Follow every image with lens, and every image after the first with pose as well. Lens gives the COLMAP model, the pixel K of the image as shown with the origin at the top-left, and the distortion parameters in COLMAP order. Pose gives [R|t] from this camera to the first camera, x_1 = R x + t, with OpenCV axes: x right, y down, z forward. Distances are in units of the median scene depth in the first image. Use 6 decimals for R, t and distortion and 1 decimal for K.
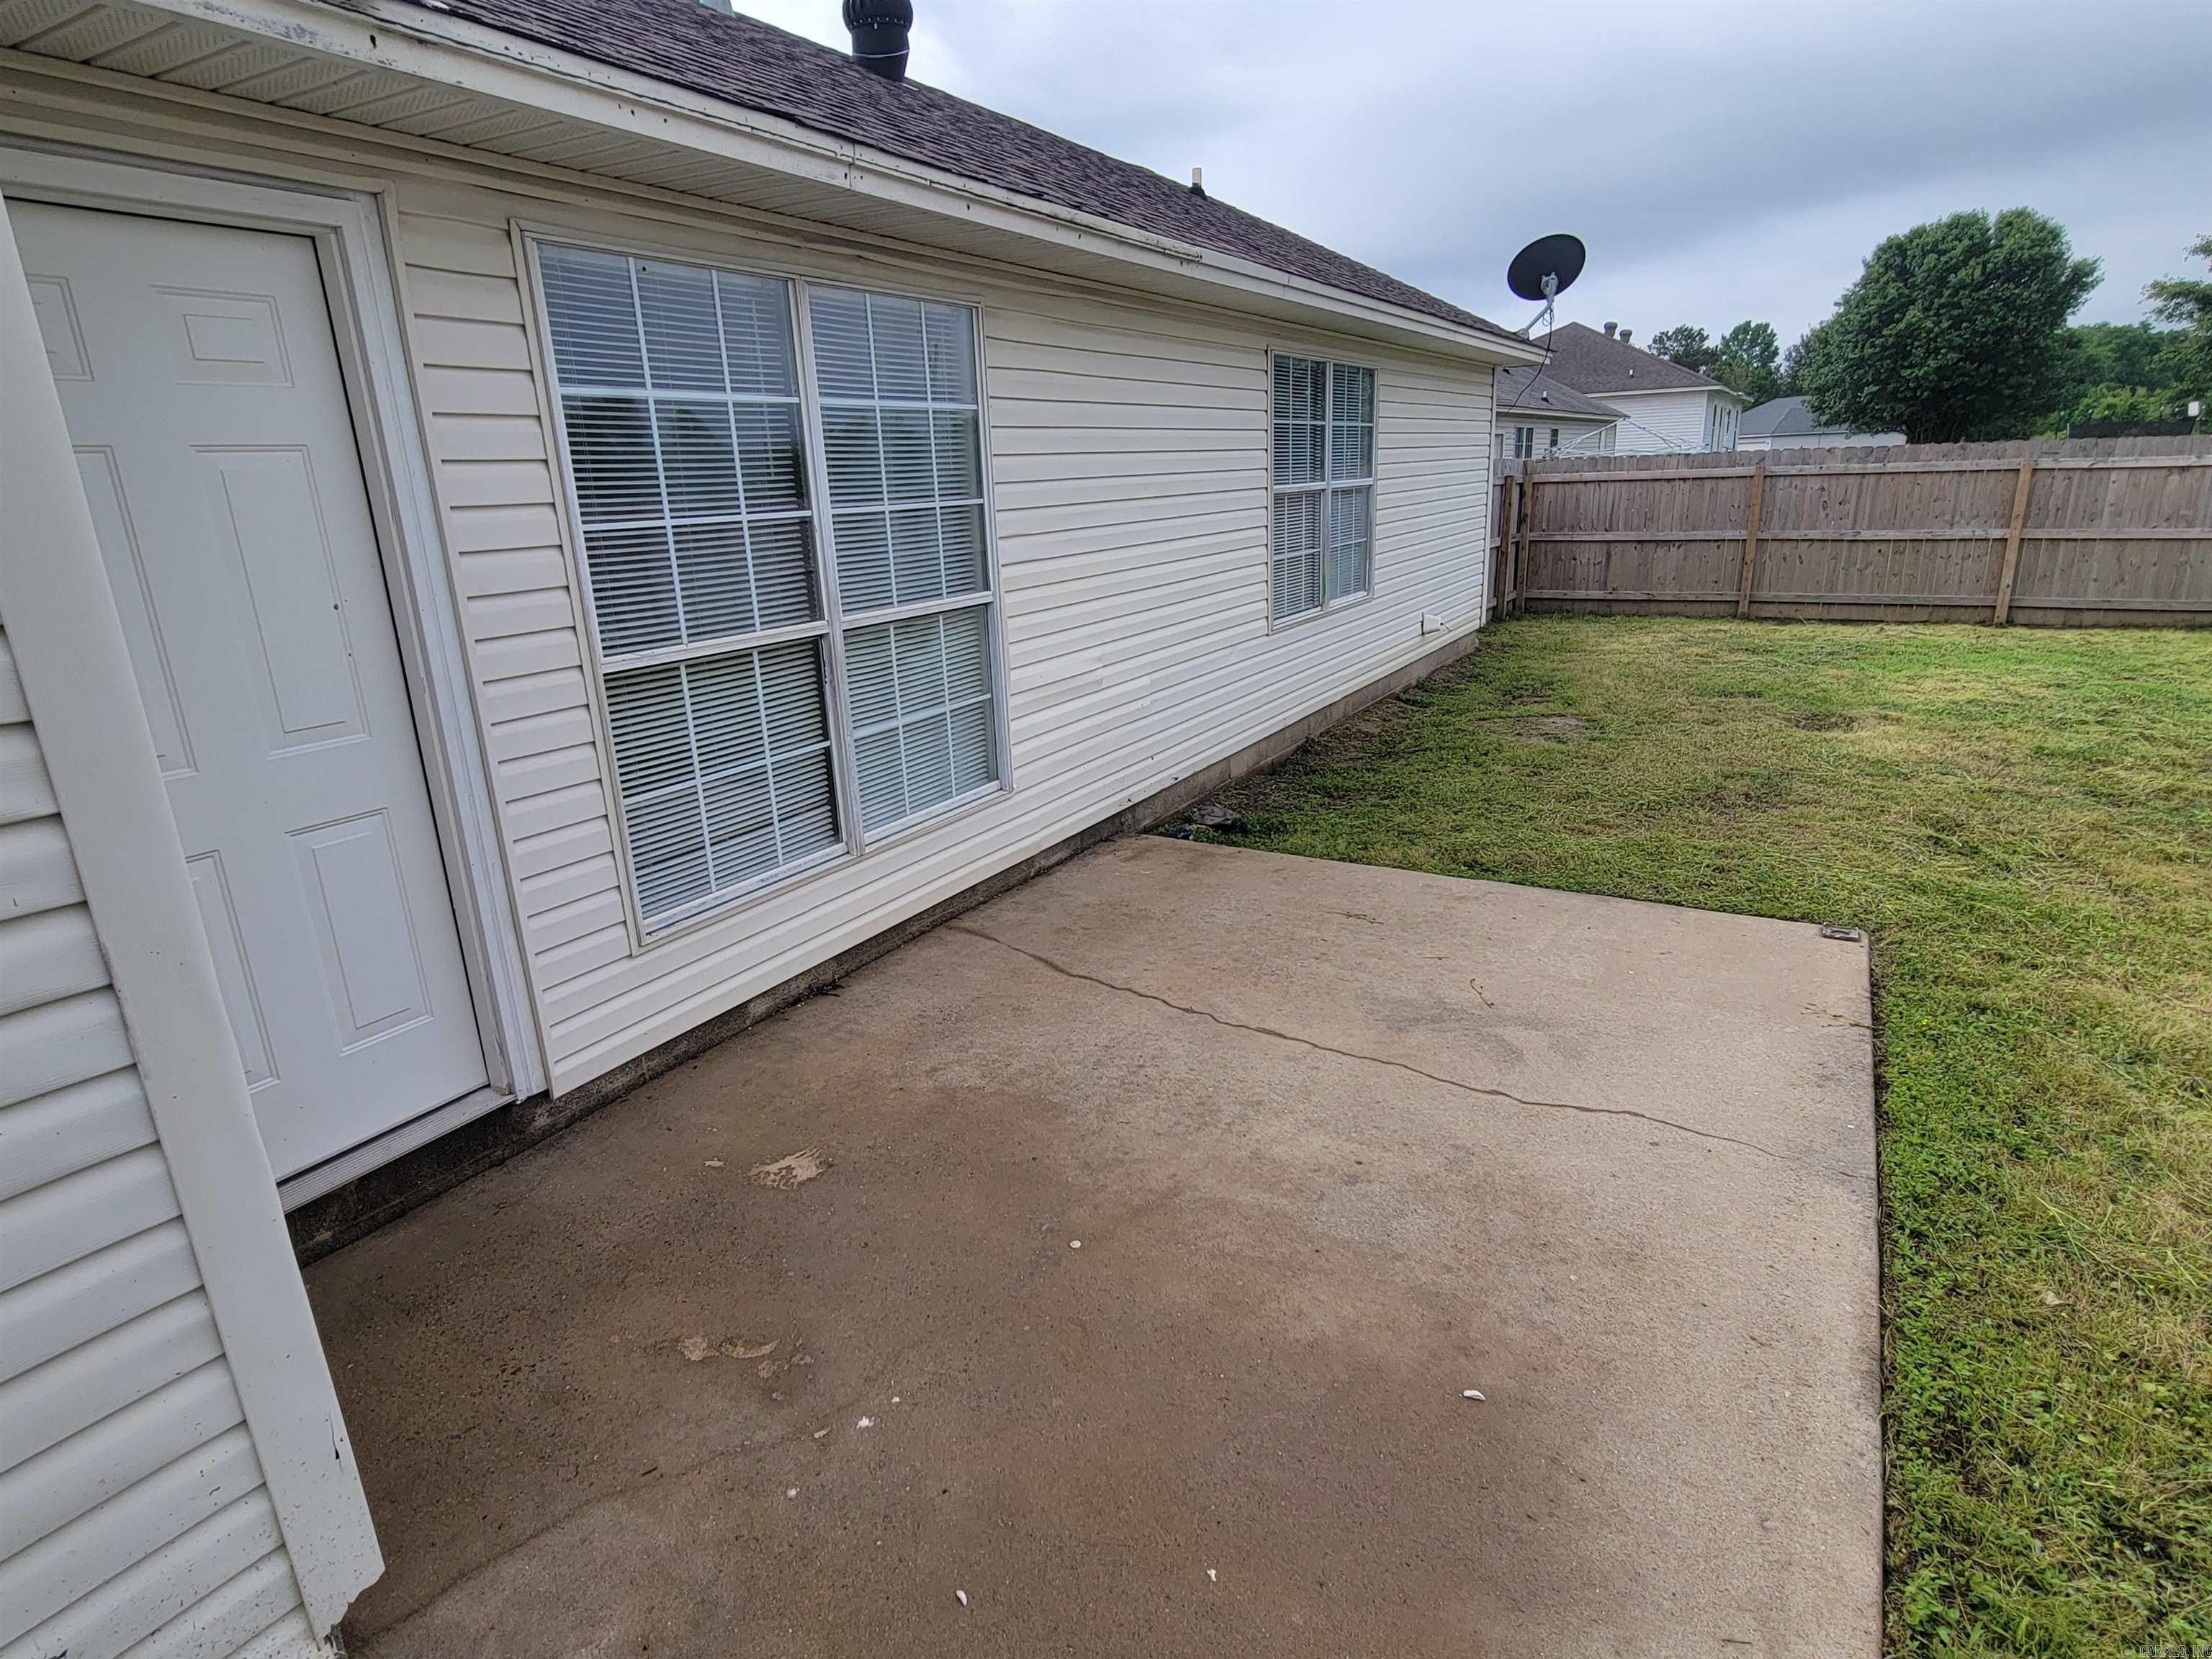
lens RADIAL K [[1205.2, 0, 1097.8], [0, 1205.2, 838.6], [0, 0, 1]] dist [0.003178, -0.004003]
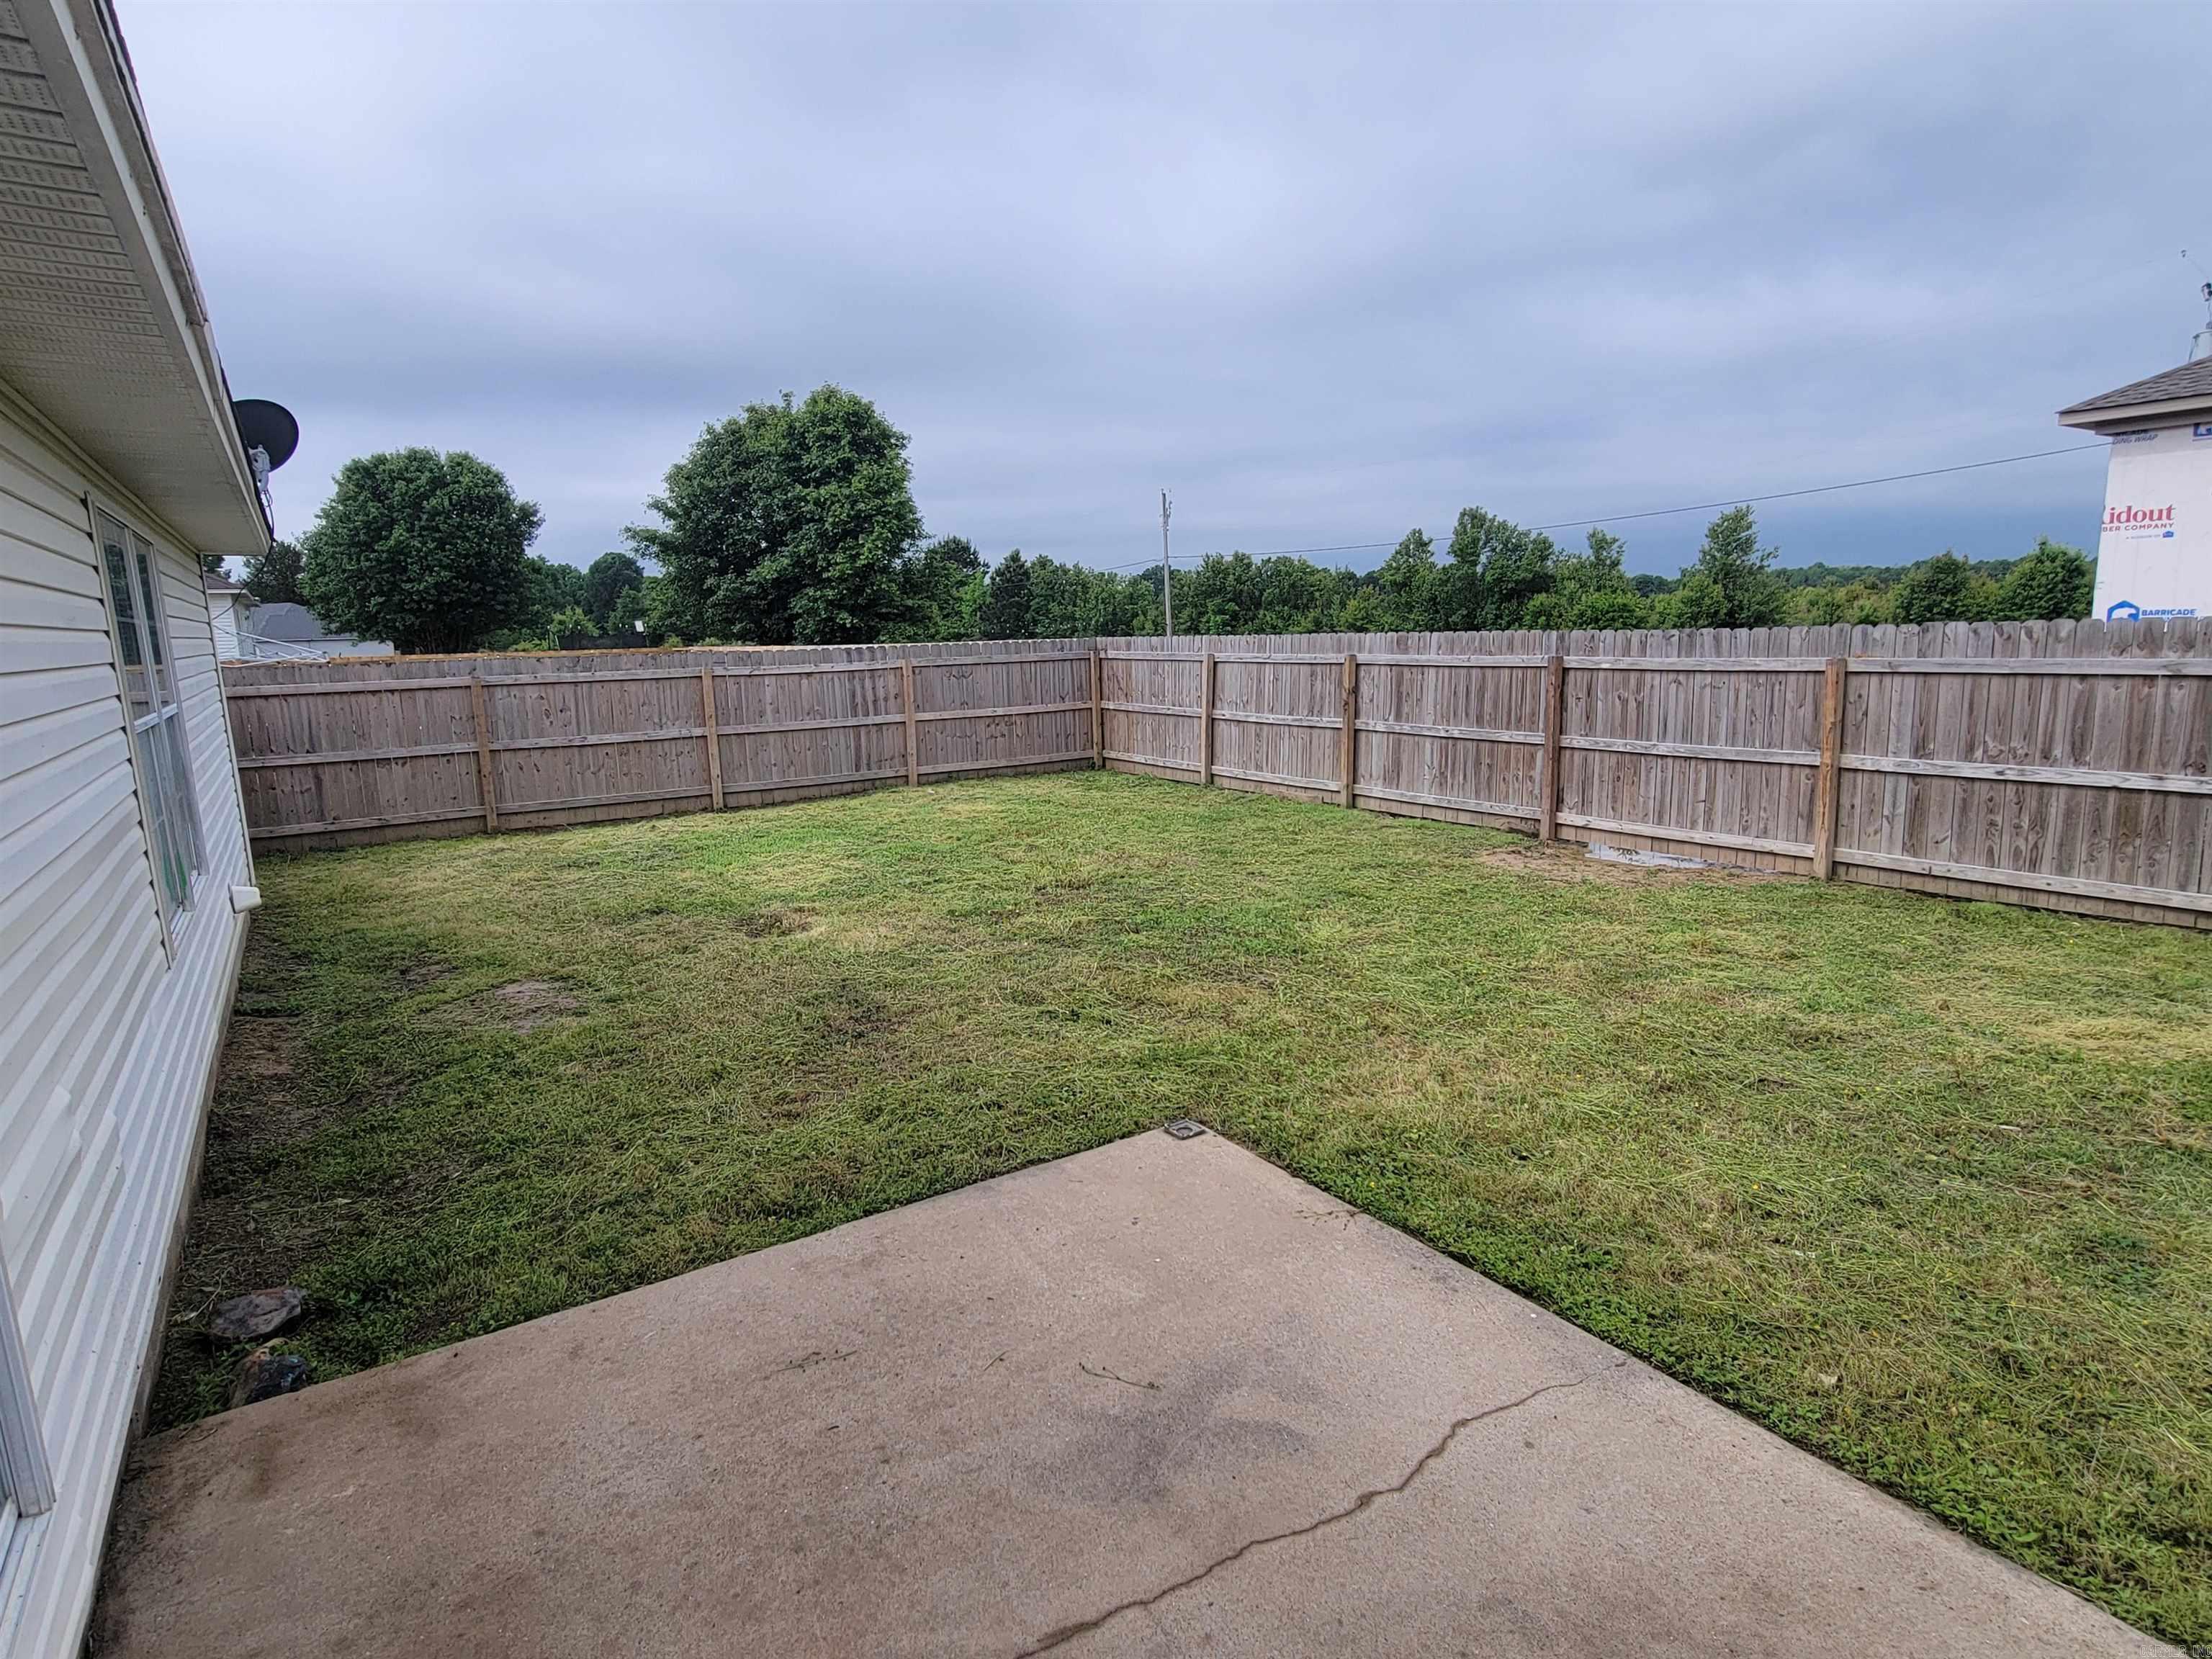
lens RADIAL K [[1205.2, 0, 1097.8], [0, 1205.2, 838.6], [0, 0, 1]] dist [0.003178, -0.004003]
pose [[0.442967, -0.130224, 0.887030, -0.095464], [0.271041, 0.962549, 0.005958, -0.062721], [-0.854586, 0.237782, 0.461673, 0.186578]]
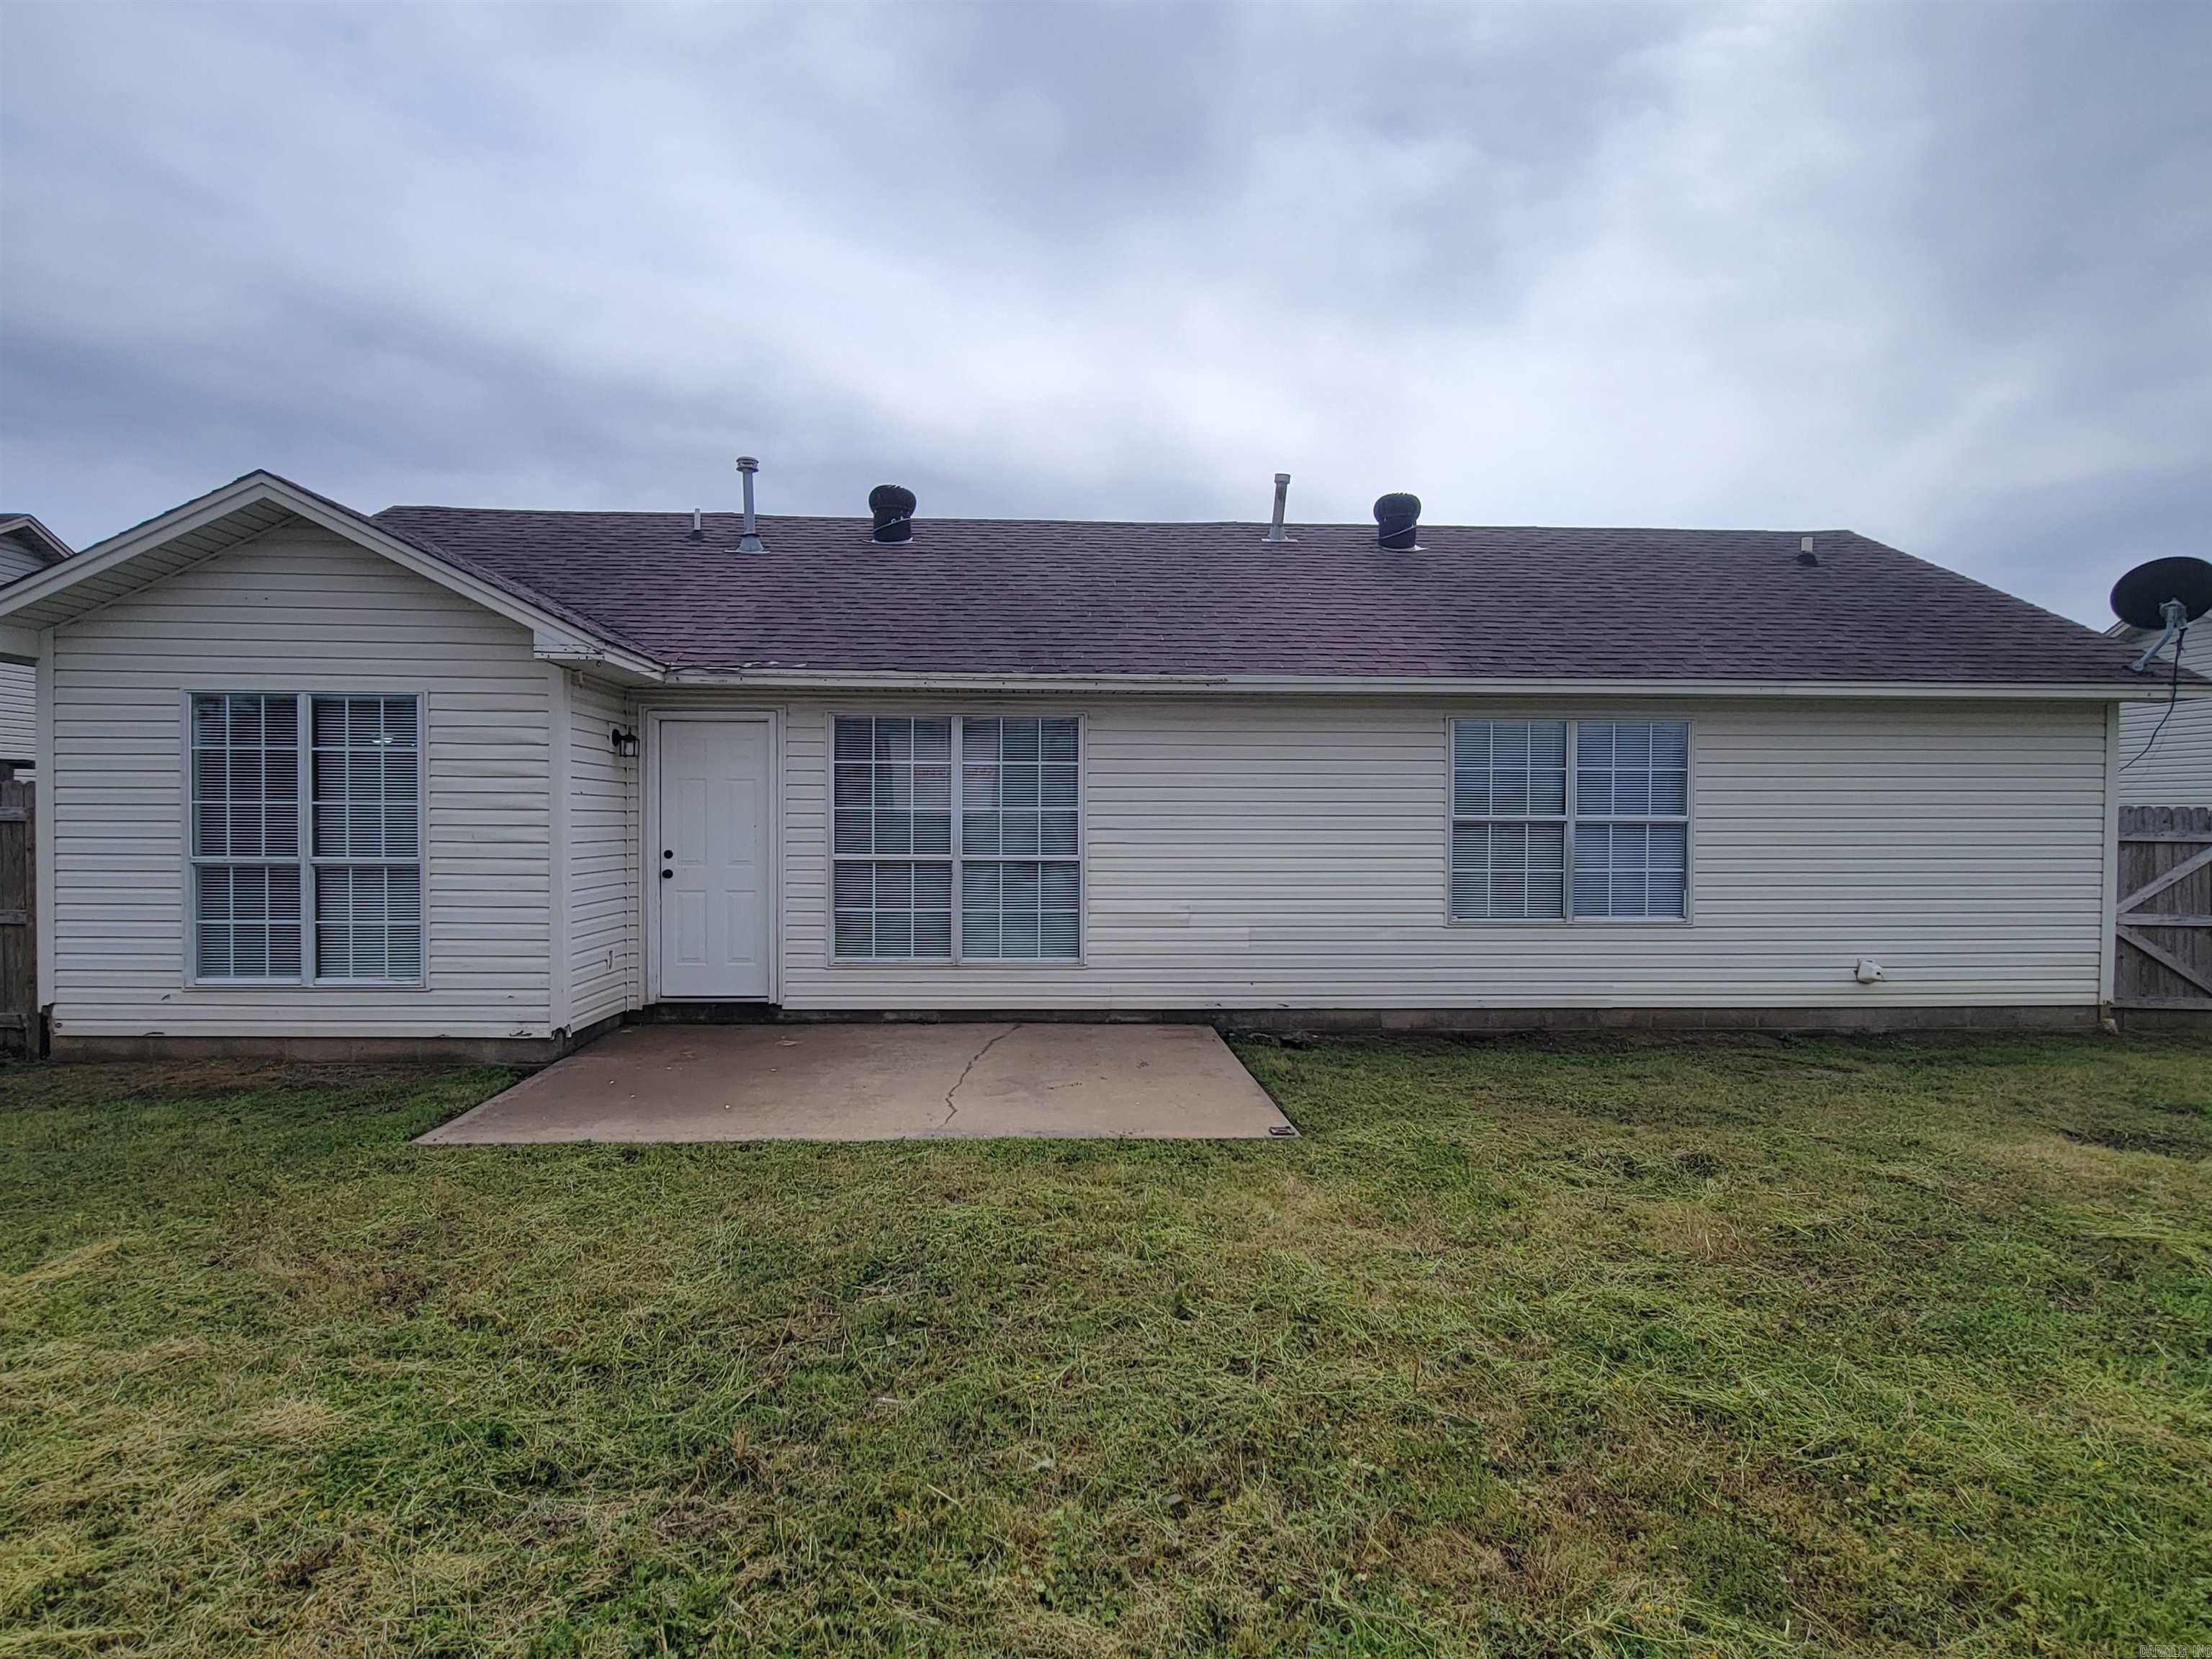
lens RADIAL K [[1205.2, 0, 1097.8], [0, 1205.2, 838.6], [0, 0, 1]] dist [0.003178, -0.004003]
pose [[0.545884, 0.059720, -0.835730, 0.565947], [-0.268599, 0.957287, -0.107037, -0.013329], [0.793641, 0.282906, 0.538608, -0.002196]]
